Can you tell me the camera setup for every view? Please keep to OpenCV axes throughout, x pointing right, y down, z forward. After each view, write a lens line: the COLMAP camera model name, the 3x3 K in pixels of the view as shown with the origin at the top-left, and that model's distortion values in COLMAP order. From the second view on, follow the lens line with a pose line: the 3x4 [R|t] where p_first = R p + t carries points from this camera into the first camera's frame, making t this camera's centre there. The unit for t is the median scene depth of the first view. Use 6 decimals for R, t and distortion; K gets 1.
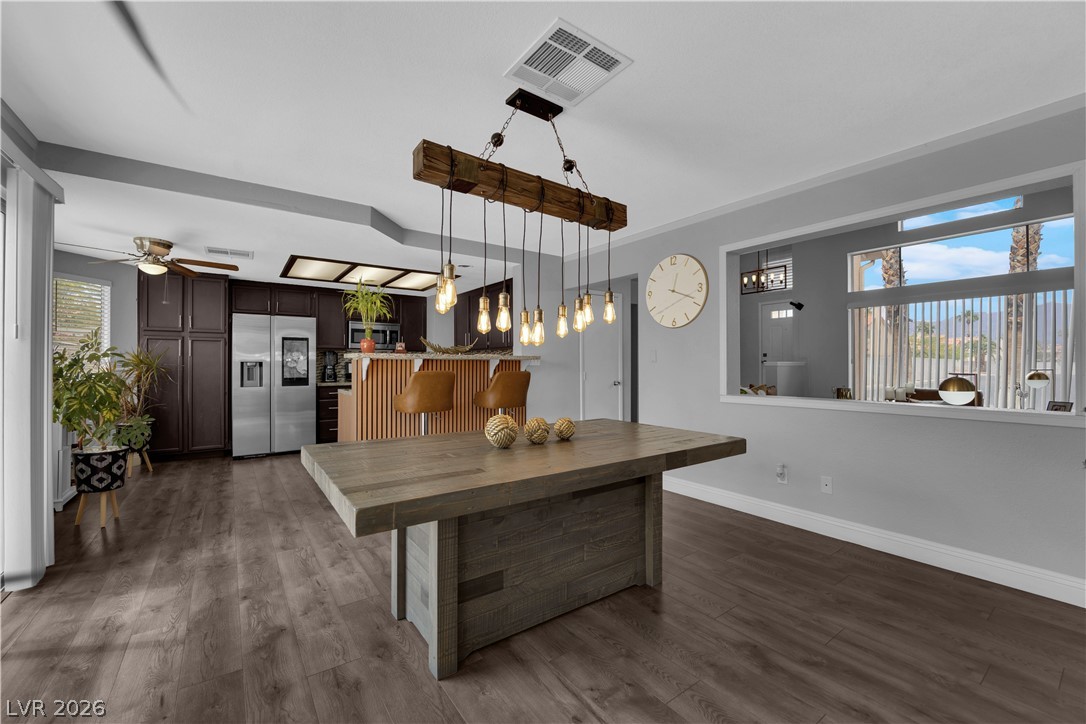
lens RADIAL K [[438.3, 0, 546.6], [0, 438.3, 363.6], [0, 0, 1]] dist [-0.012901, -0.001118]
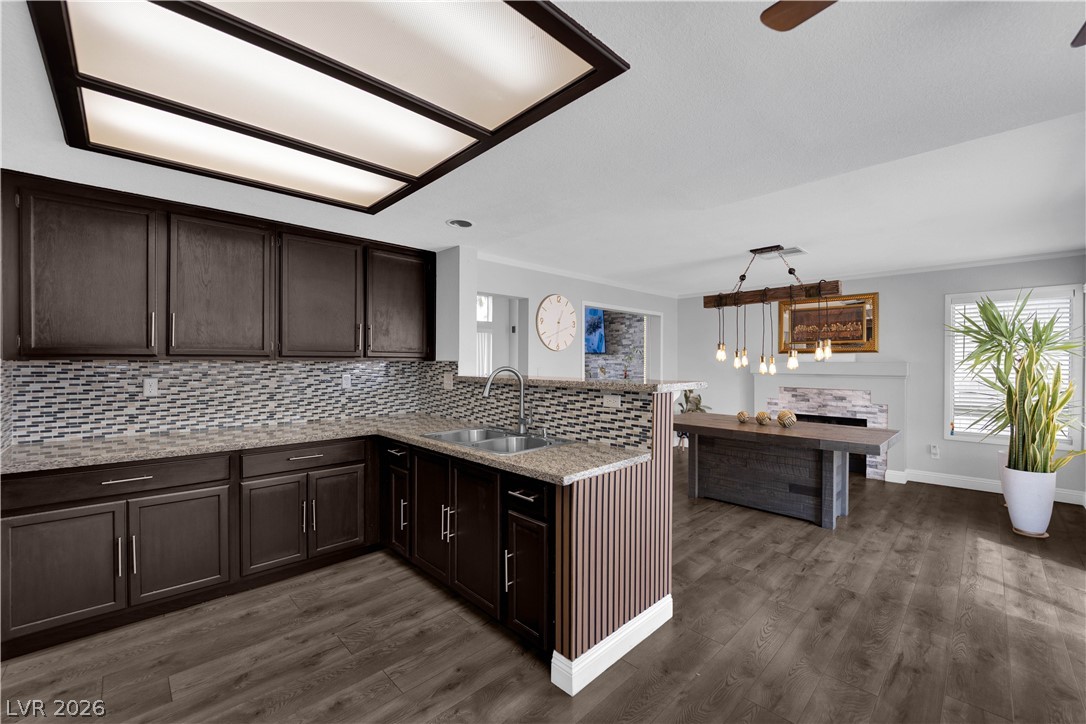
lens RADIAL K [[438.3, 0, 534.1], [0, 438.3, 363.5], [0, 0, 1]] dist [-0.012901, -0.001118]
pose [[-0.128975, -0.004290, 0.991639, -0.844586], [-0.006056, 0.999975, 0.003539, -0.041866], [-0.991629, -0.005549, -0.128997, 1.059875]]
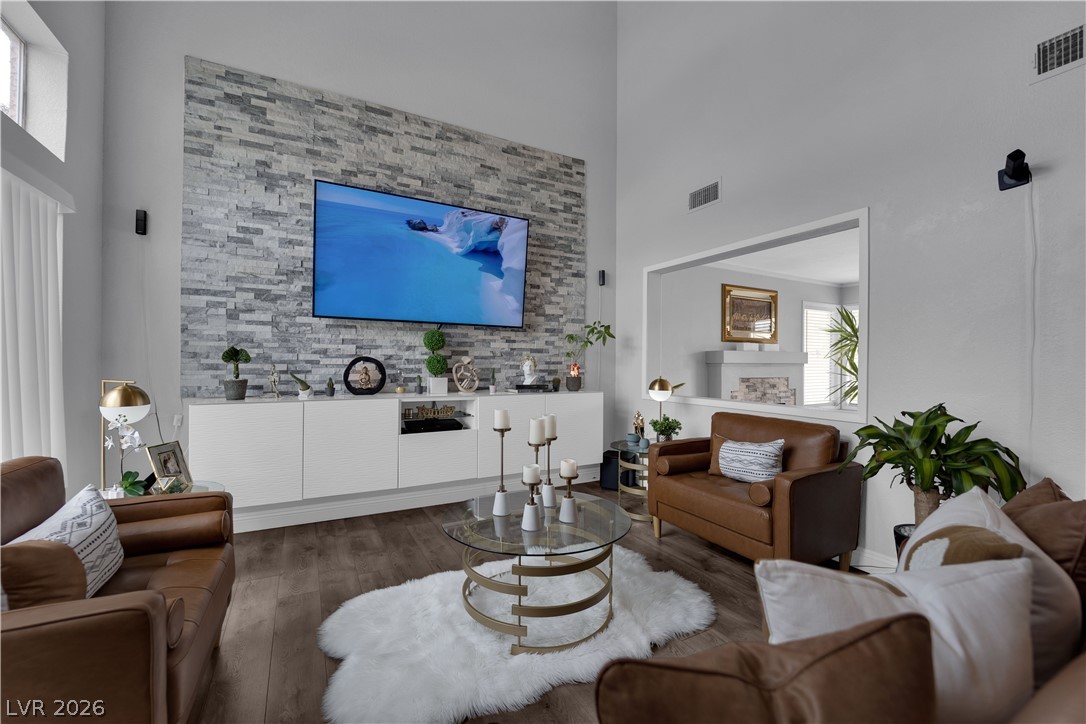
lens RADIAL K [[438.3, 0, 538.8], [0, 438.3, 362.0], [0, 0, 1]] dist [-0.012901, -0.001118]
pose [[-0.991045, -0.003499, 0.133485, 0.684510], [-0.004376, 0.999971, -0.006282, -0.006513], [-0.133459, -0.006810, -0.991031, 1.399718]]
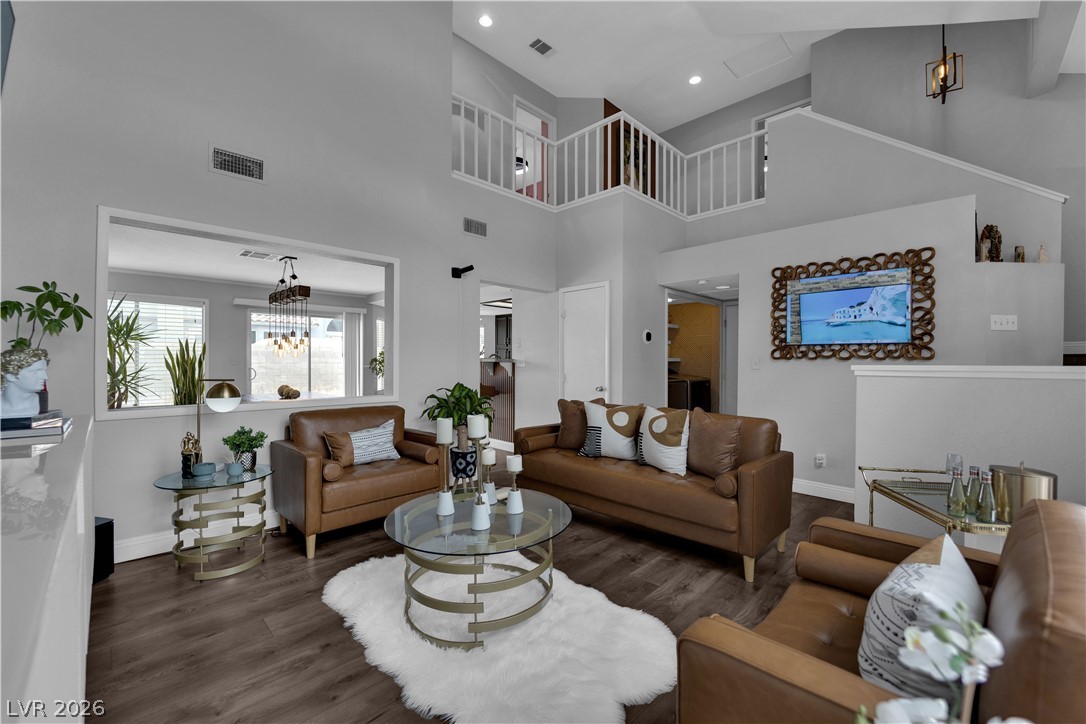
lens RADIAL K [[438.3, 0, 535.5], [0, 438.3, 366.3], [0, 0, 1]] dist [-0.012901, -0.001118]
pose [[0.152814, 0.013078, -0.988168, 1.217116], [0.000398, 0.999912, 0.013295, -0.012344], [0.988255, -0.002425, 0.152796, 0.931162]]
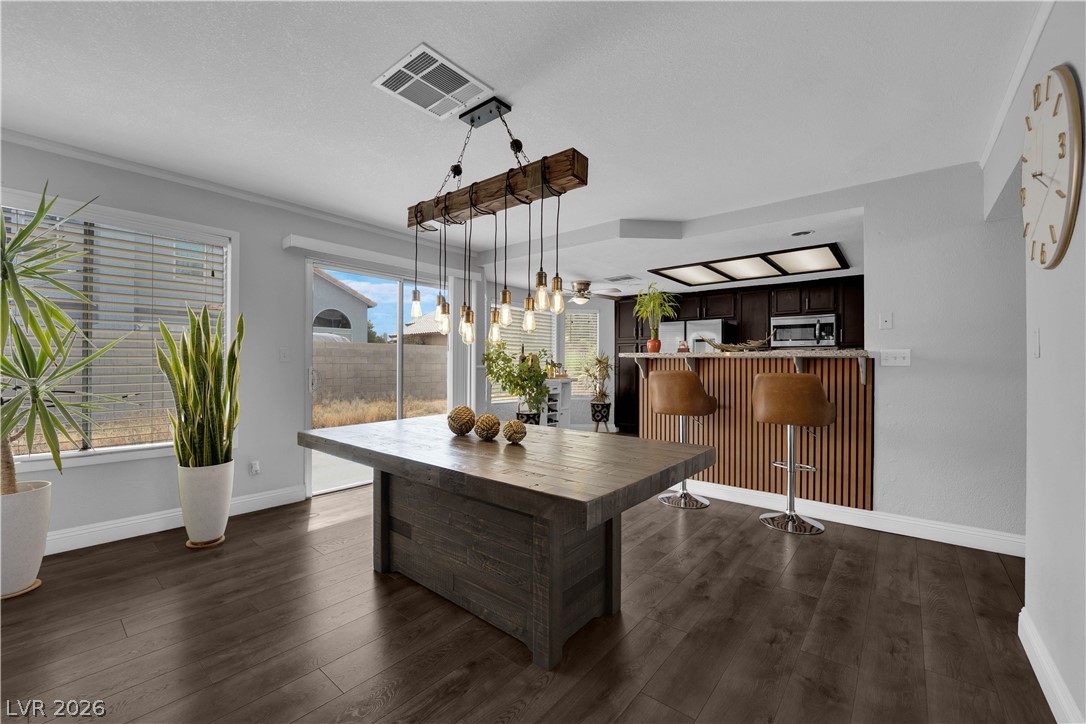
lens RADIAL K [[438.3, 0, 534.7], [0, 438.3, 364.6], [0, 0, 1]] dist [-0.012901, -0.001118]
pose [[0.235153, 0.003173, -0.971953, 0.471894], [-0.001281, 0.999995, 0.002955, 0.001516], [0.971958, 0.000550, 0.235156, 0.407342]]
